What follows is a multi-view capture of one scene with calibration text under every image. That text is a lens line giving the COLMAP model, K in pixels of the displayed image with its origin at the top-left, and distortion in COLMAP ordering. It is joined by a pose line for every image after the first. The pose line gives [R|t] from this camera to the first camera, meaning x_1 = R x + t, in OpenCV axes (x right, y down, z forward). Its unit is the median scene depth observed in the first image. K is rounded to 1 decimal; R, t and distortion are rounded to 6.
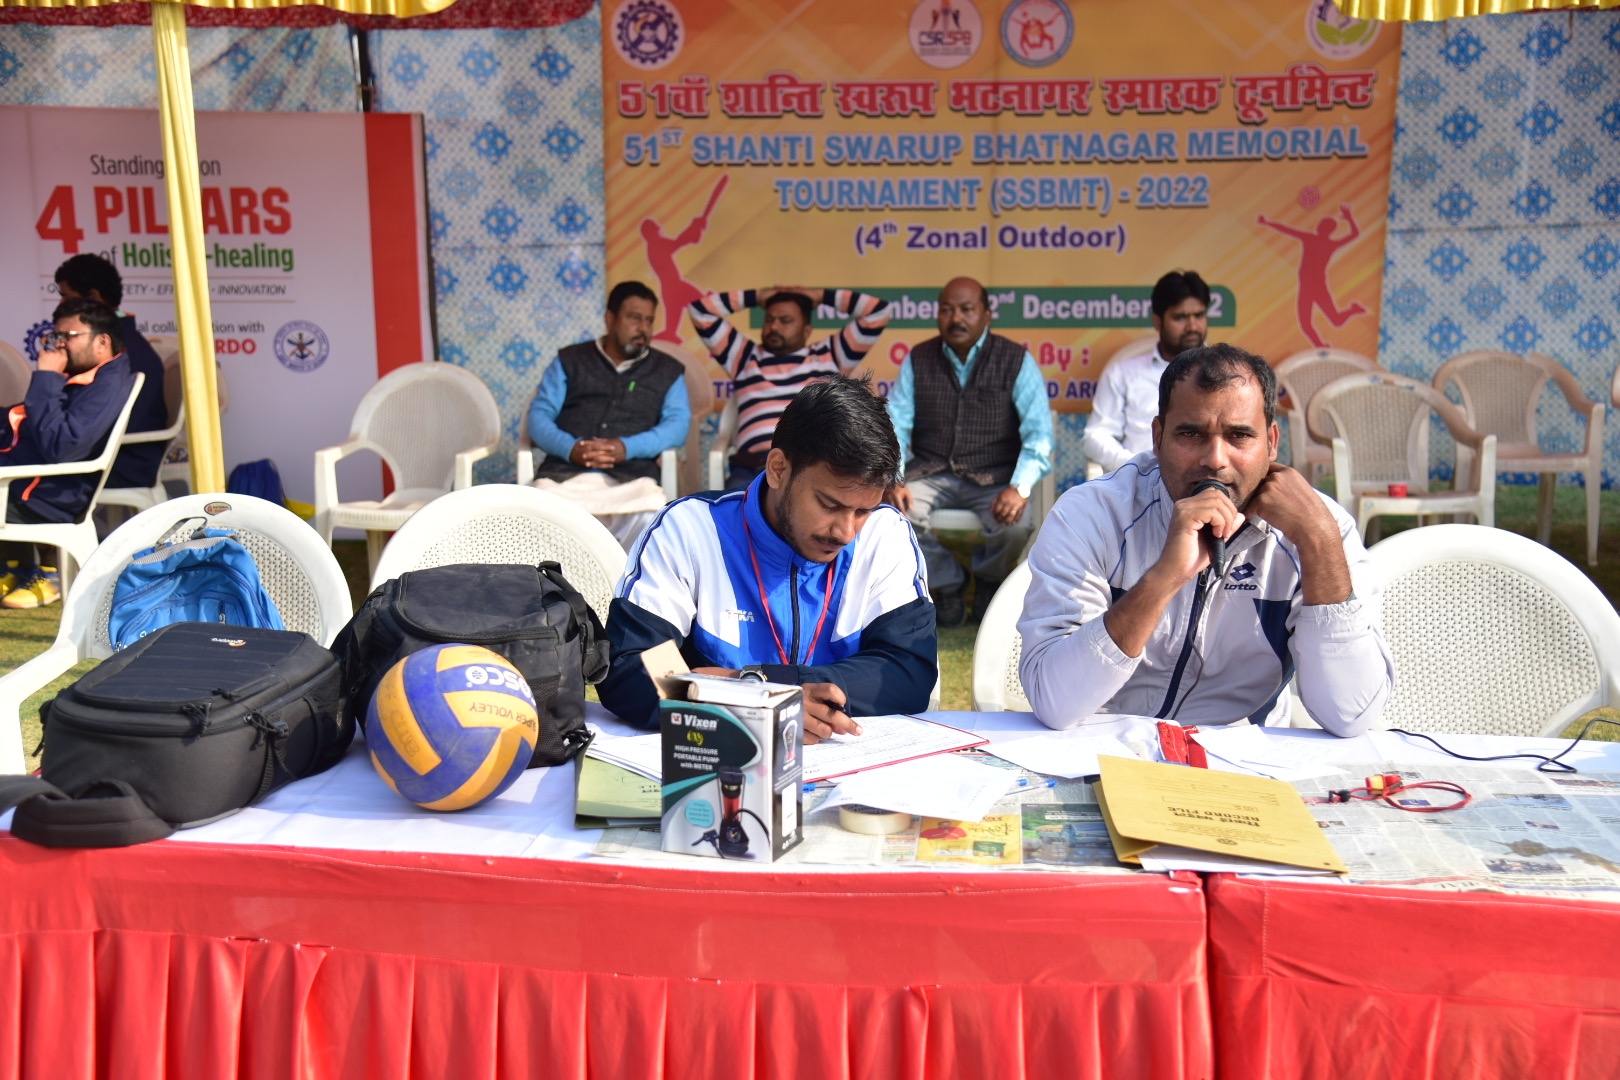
lens RADIAL K [[2007.1, 0, 810.8], [0, 2007.1, 568.4], [0, 0, 1]] dist [0.136484, 0.236190]
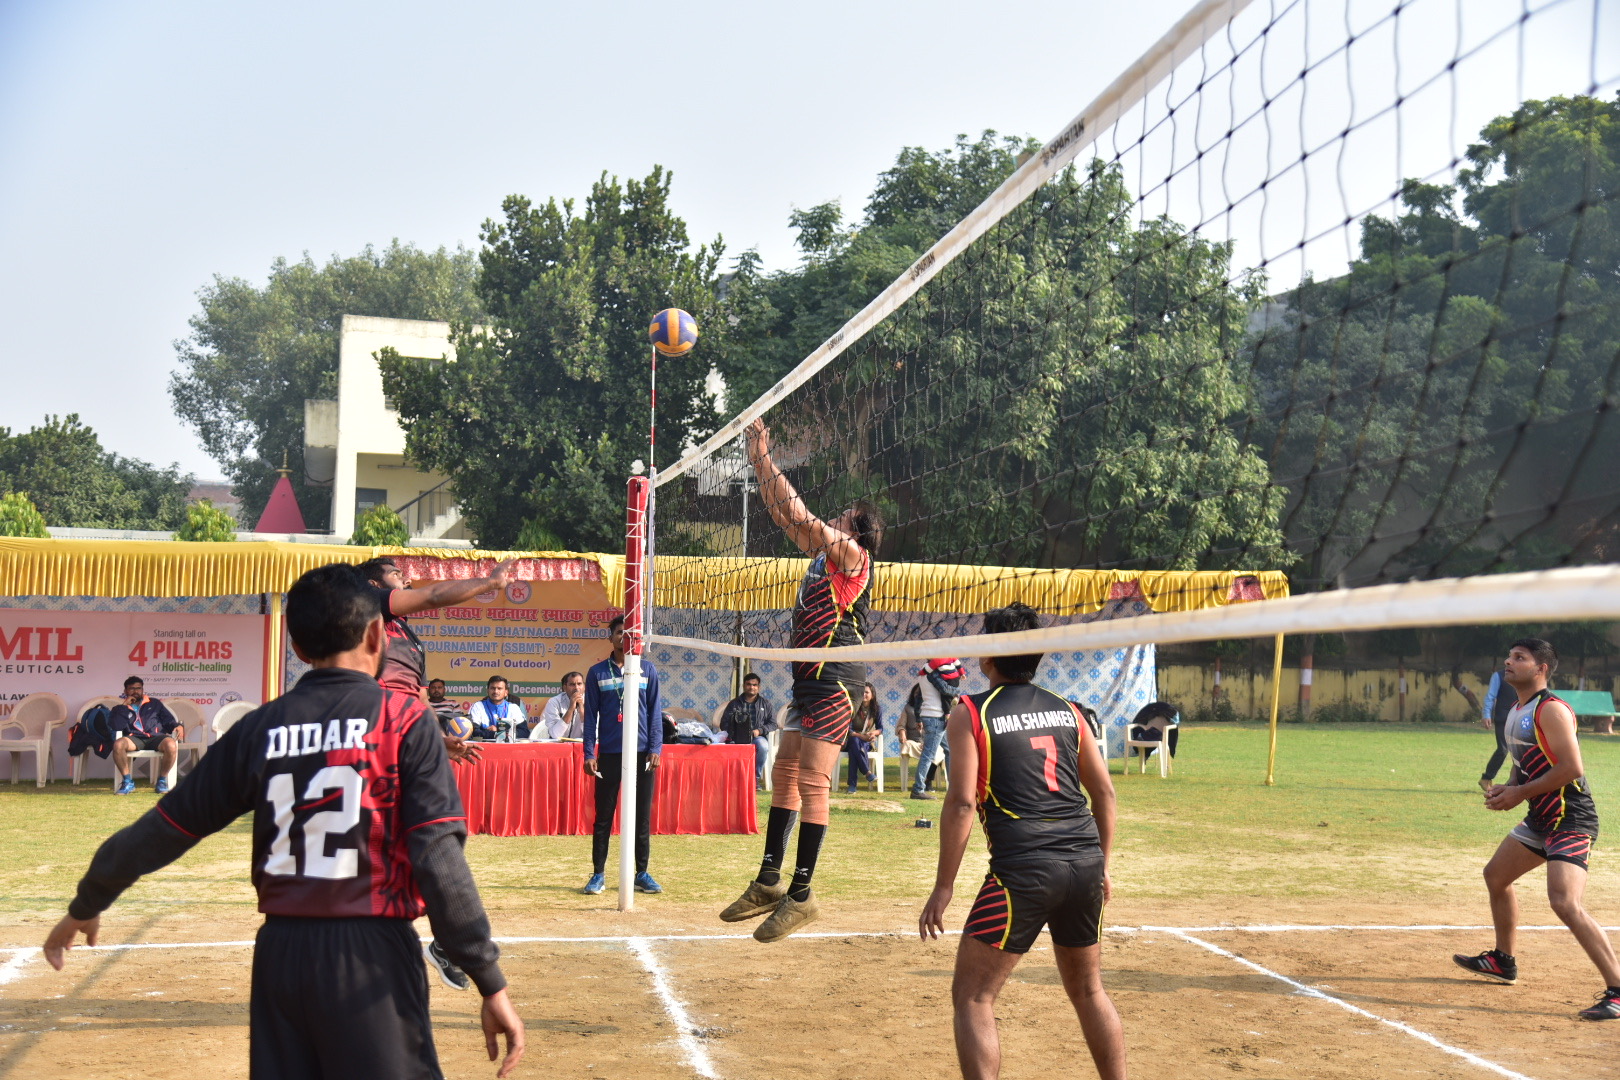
lens RADIAL K [[1811.4, 0, 809.5], [0, 1811.4, 560.6], [0, 0, 1]] dist [0.115910, 0.042102]
pose [[0.951731, 0.036406, 0.304766, -0.270259], [0.033932, 0.974375, -0.222357, 0.263346], [-0.305051, 0.221965, 0.926107, -1.444959]]
